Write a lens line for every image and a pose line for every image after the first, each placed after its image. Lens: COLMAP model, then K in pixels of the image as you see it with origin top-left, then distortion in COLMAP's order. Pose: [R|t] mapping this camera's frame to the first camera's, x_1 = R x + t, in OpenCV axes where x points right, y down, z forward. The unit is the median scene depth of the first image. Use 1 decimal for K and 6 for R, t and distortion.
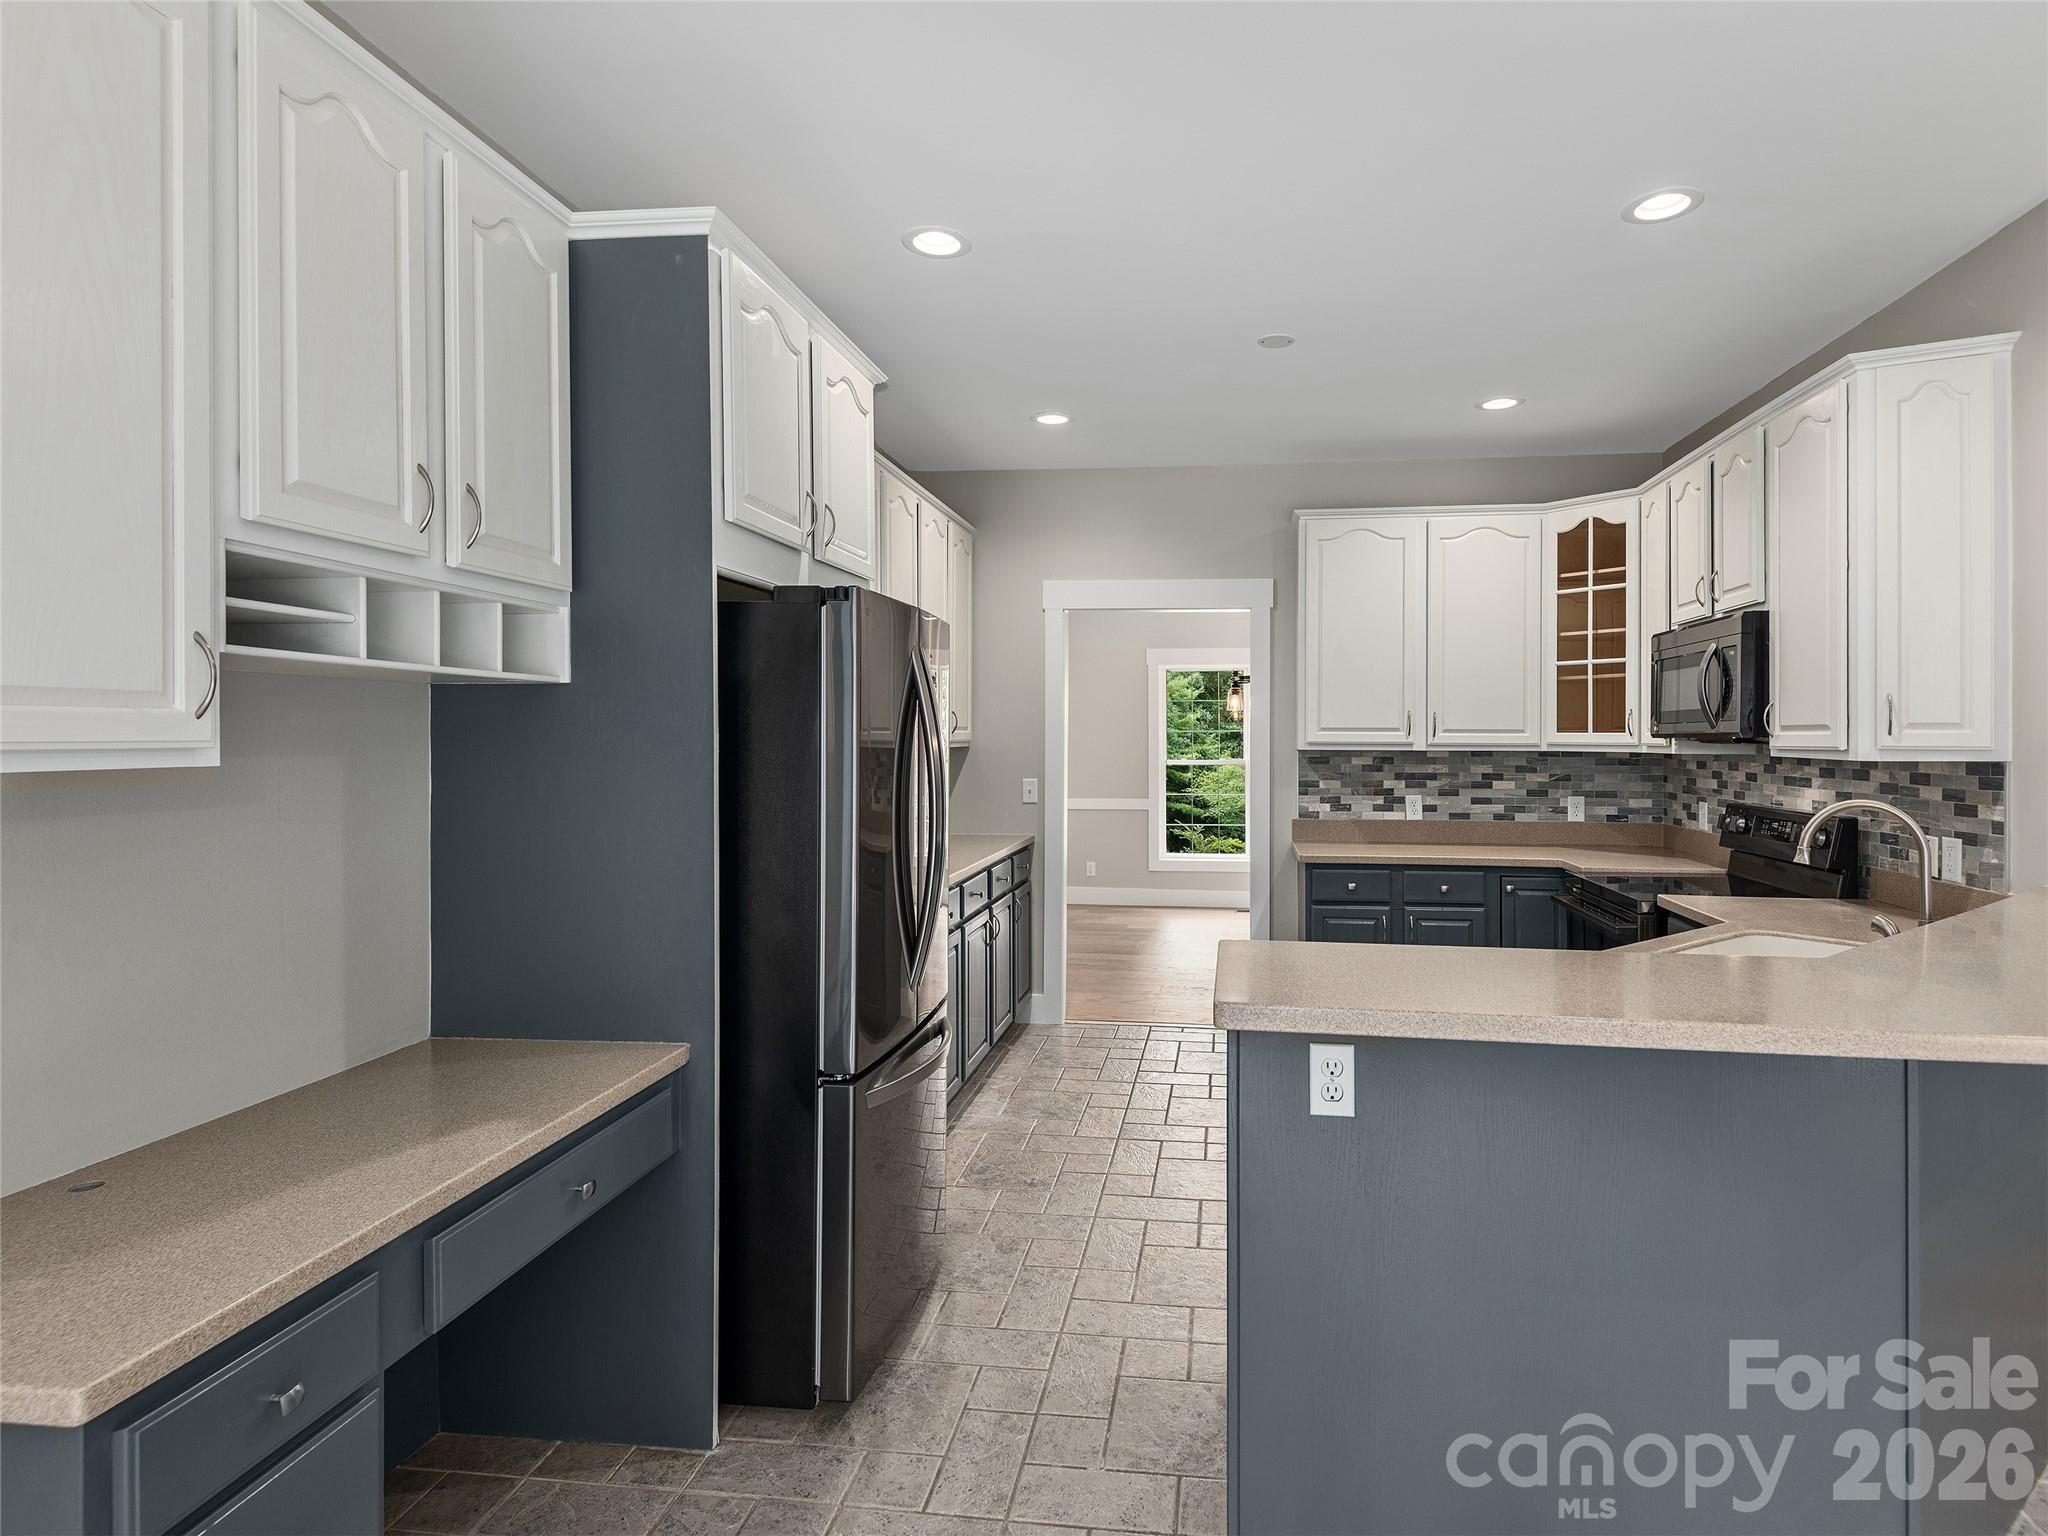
lens RADIAL K [[1054.0, 0, 1147.1], [0, 1054.0, 730.7], [0, 0, 1]] dist [0.037155, -0.020178]
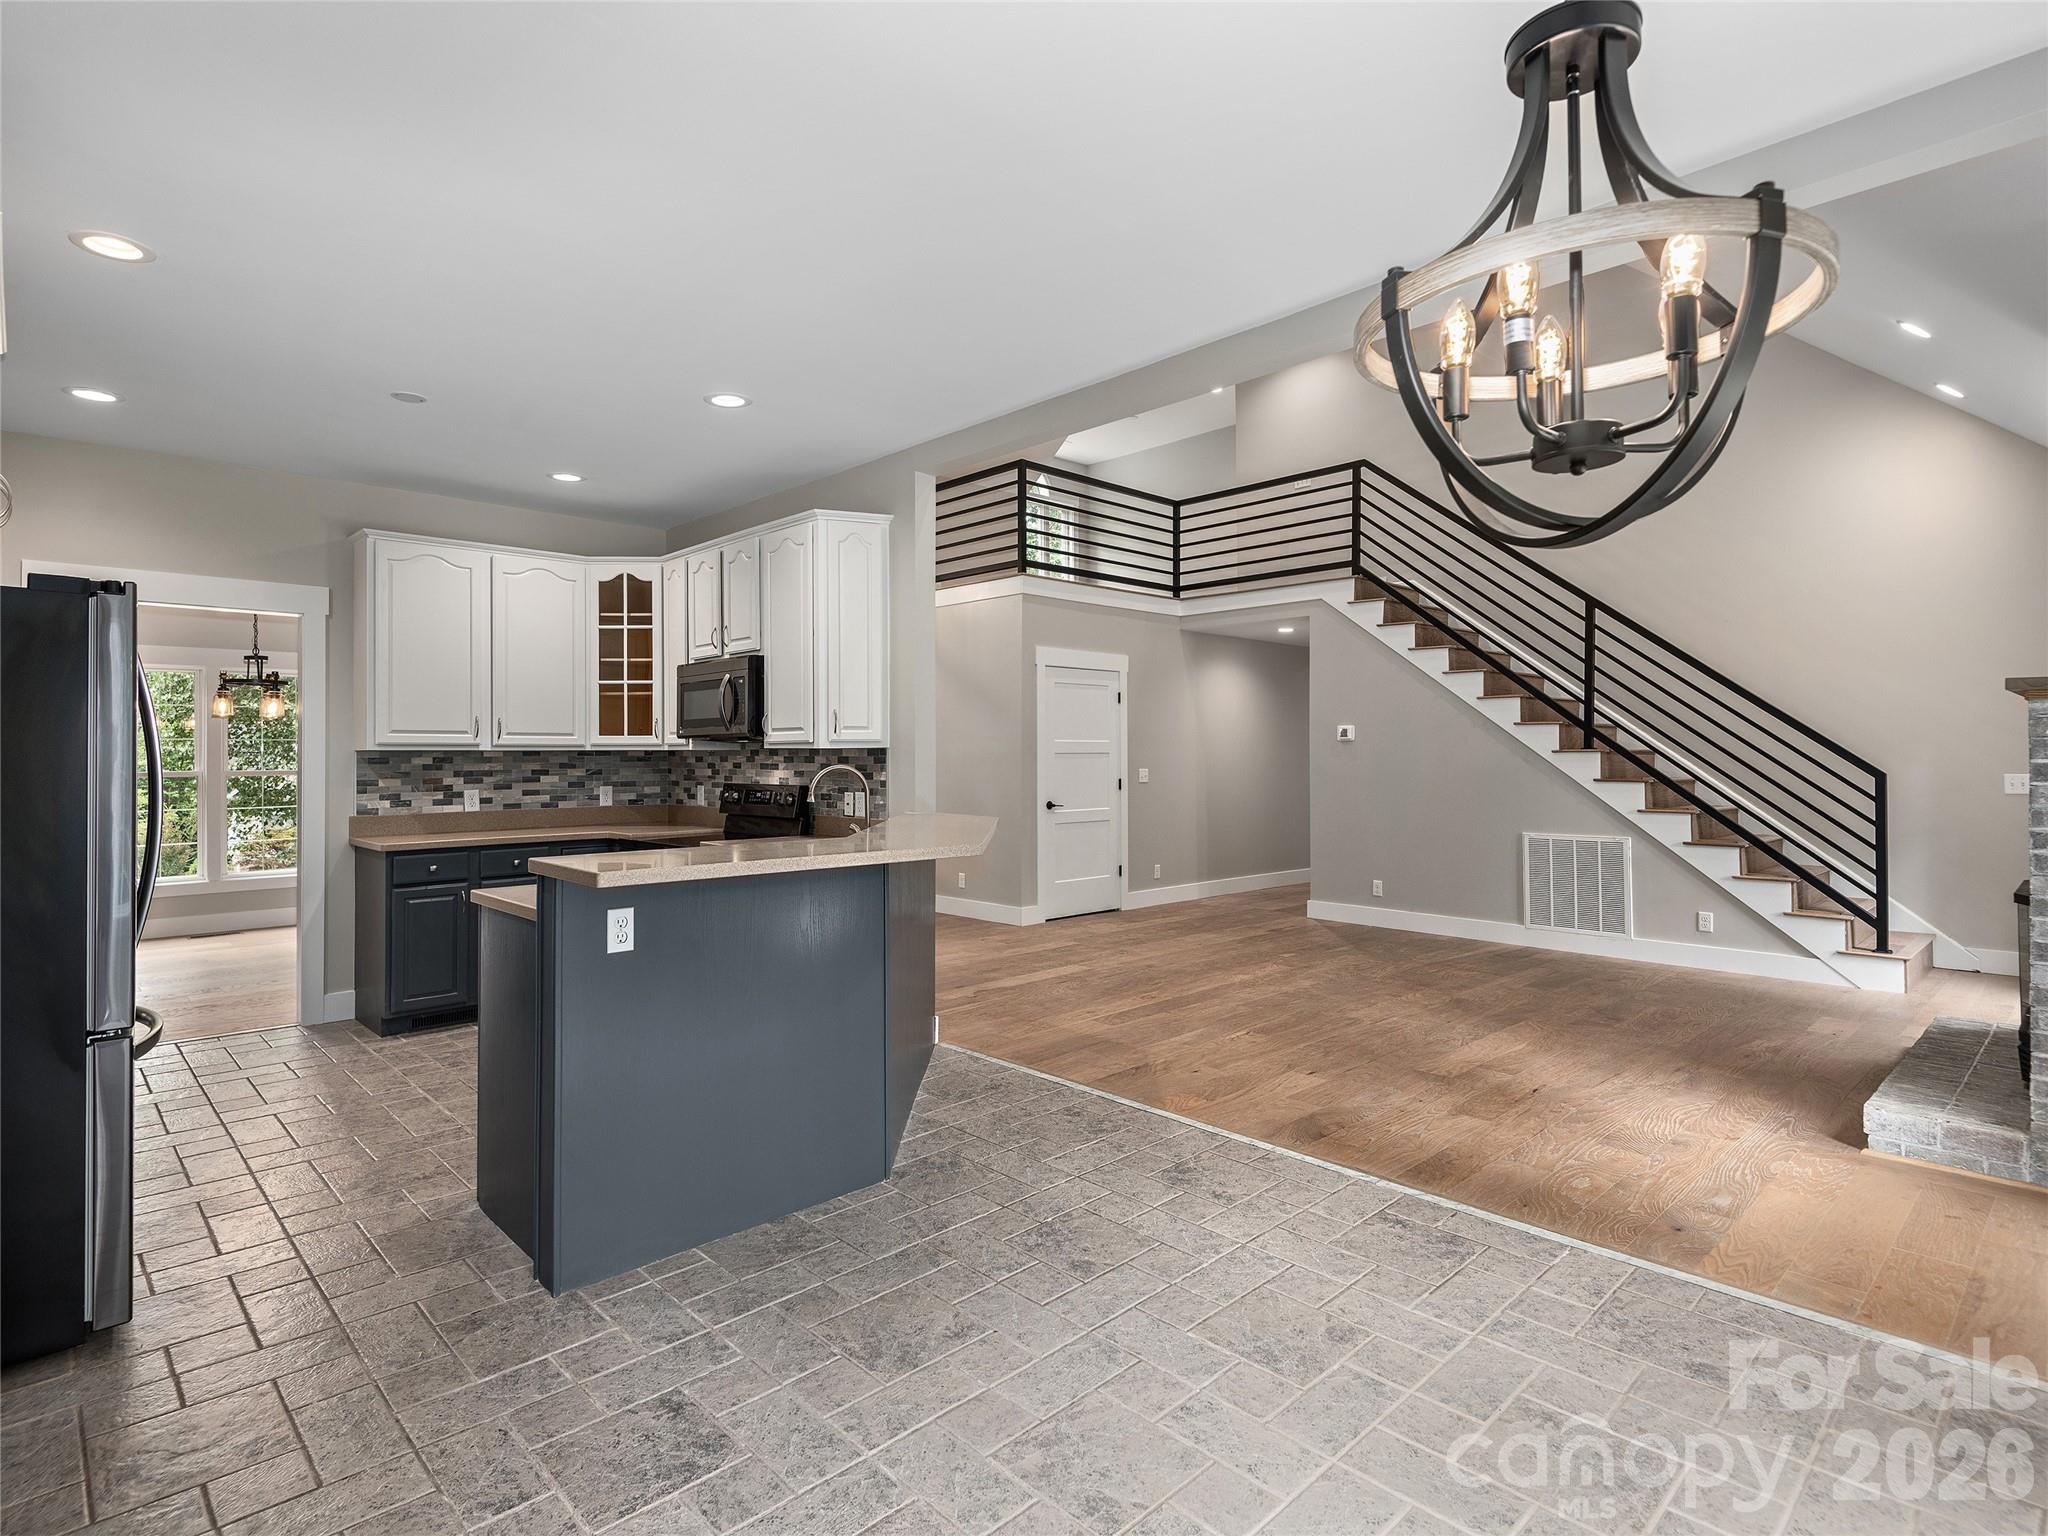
lens RADIAL K [[1054.0, 0, 992.3], [0, 1054.0, 739.3], [0, 0, 1]] dist [0.037155, -0.020178]
pose [[0.656098, 0.007499, 0.754638, -0.276599], [-0.000034, 0.999951, -0.009908, 0.019308], [-0.754675, 0.006475, 0.656067, -0.208198]]
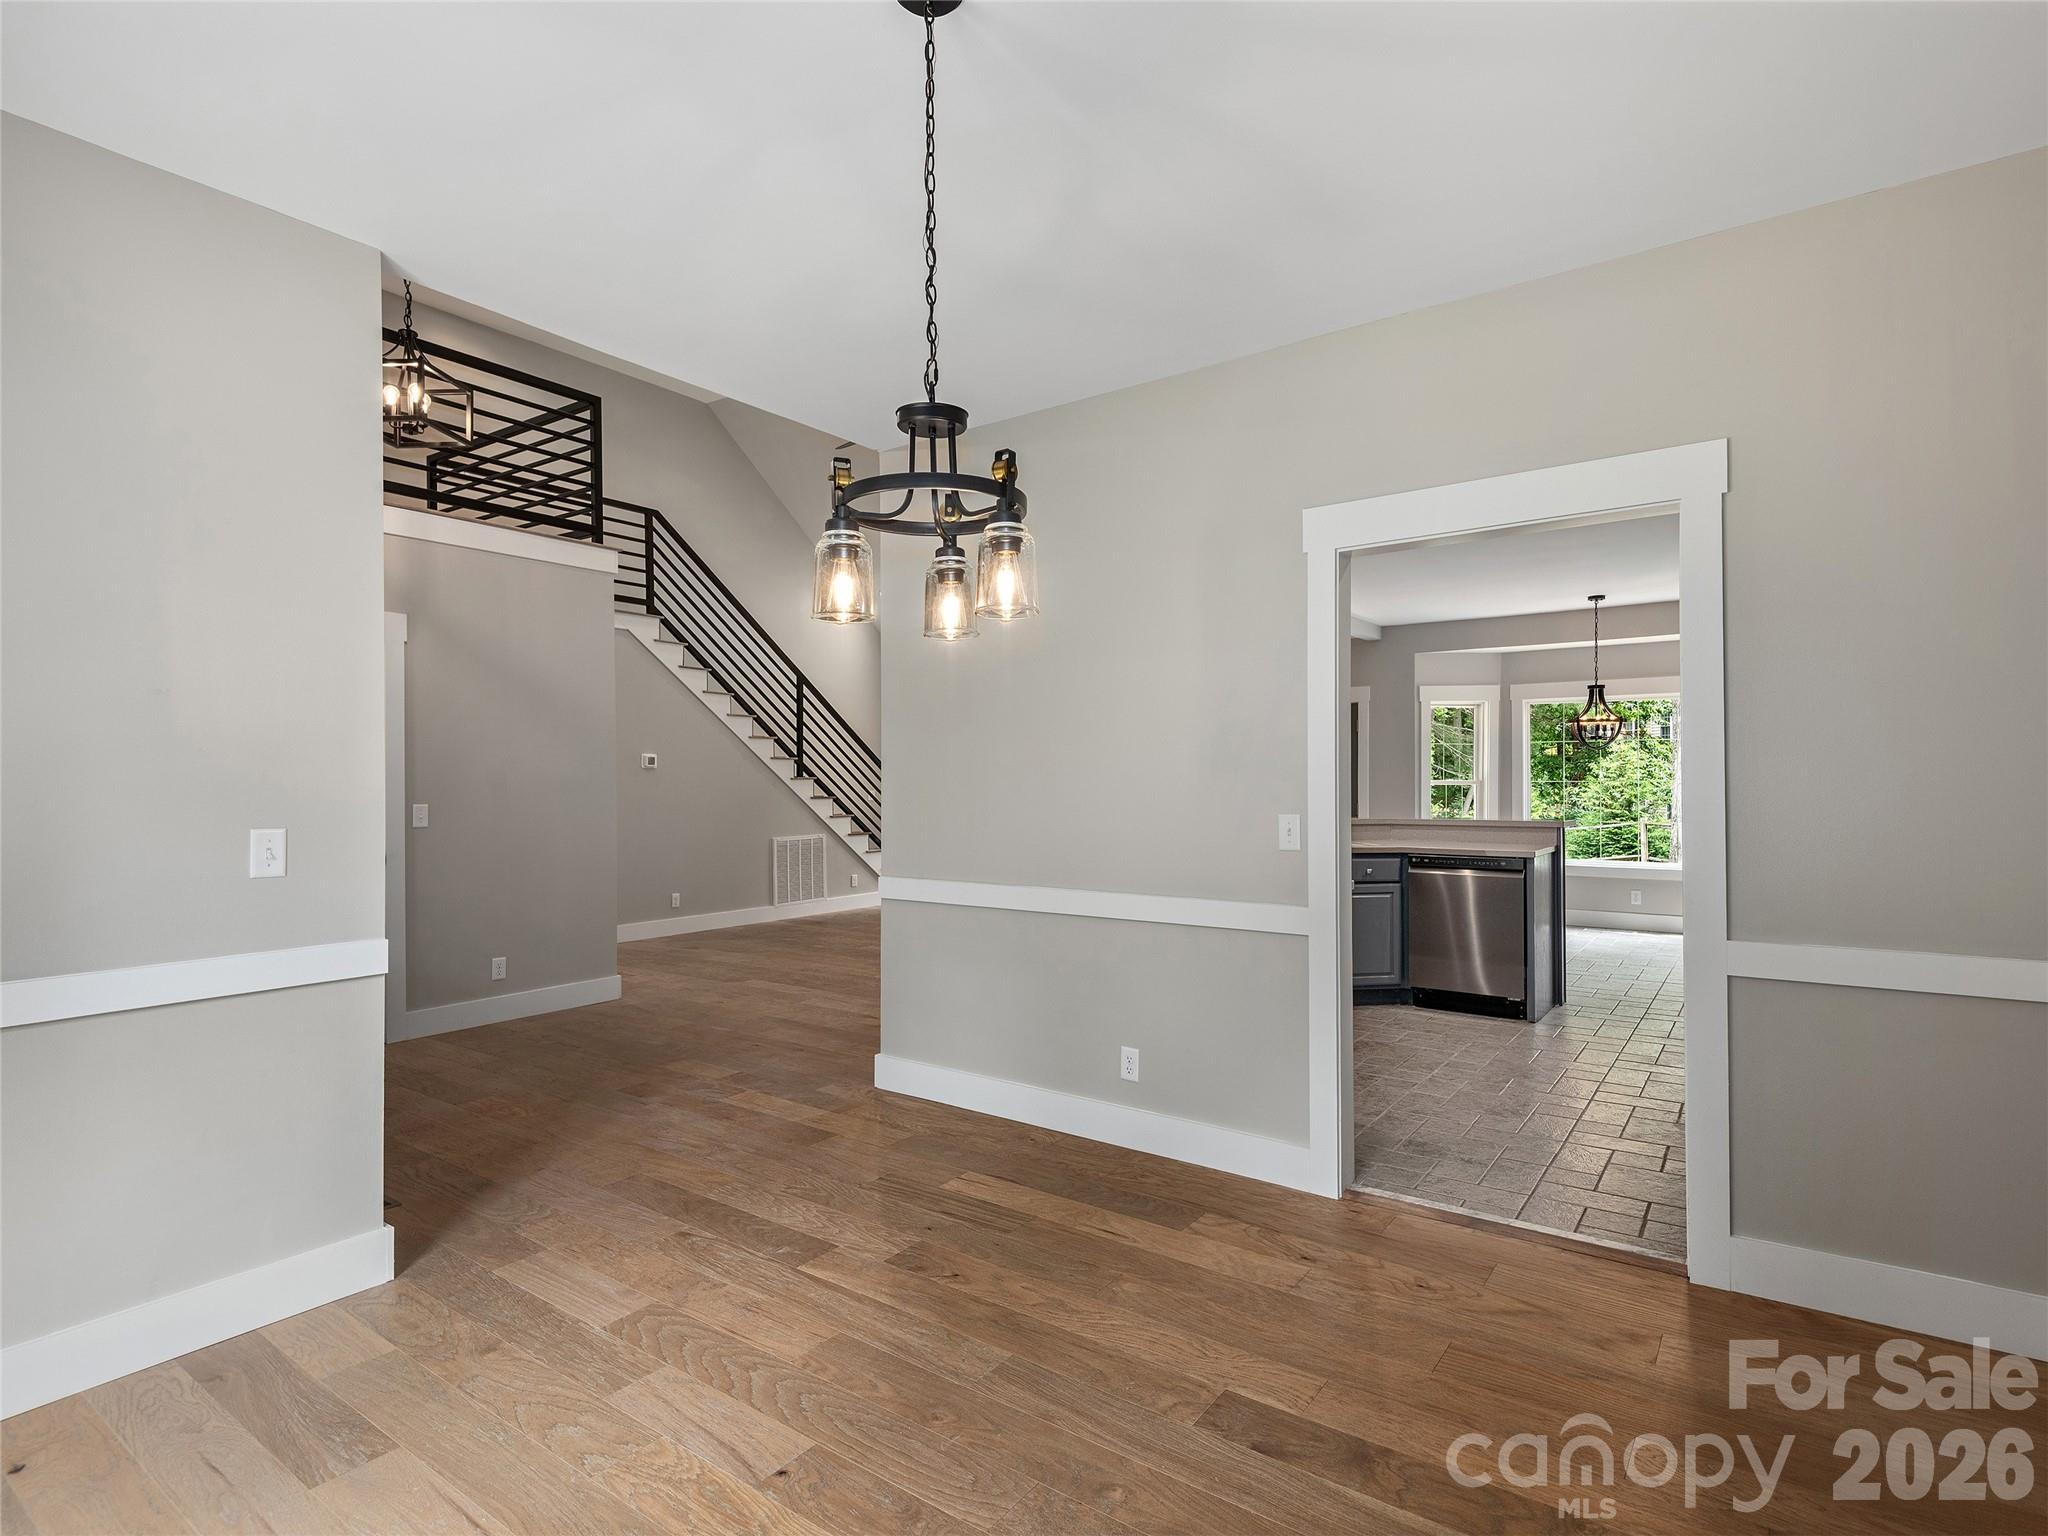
lens RADIAL K [[1054.0, 0, 1034.1], [0, 1054.0, 781.0], [0, 0, 1]] dist [0.037155, -0.020178]
pose [[-0.872435, 0.002217, 0.488725, -0.062608], [0.001361, 0.999997, -0.002107, 0.032143], [-0.488728, -0.001173, -0.872435, 1.926720]]
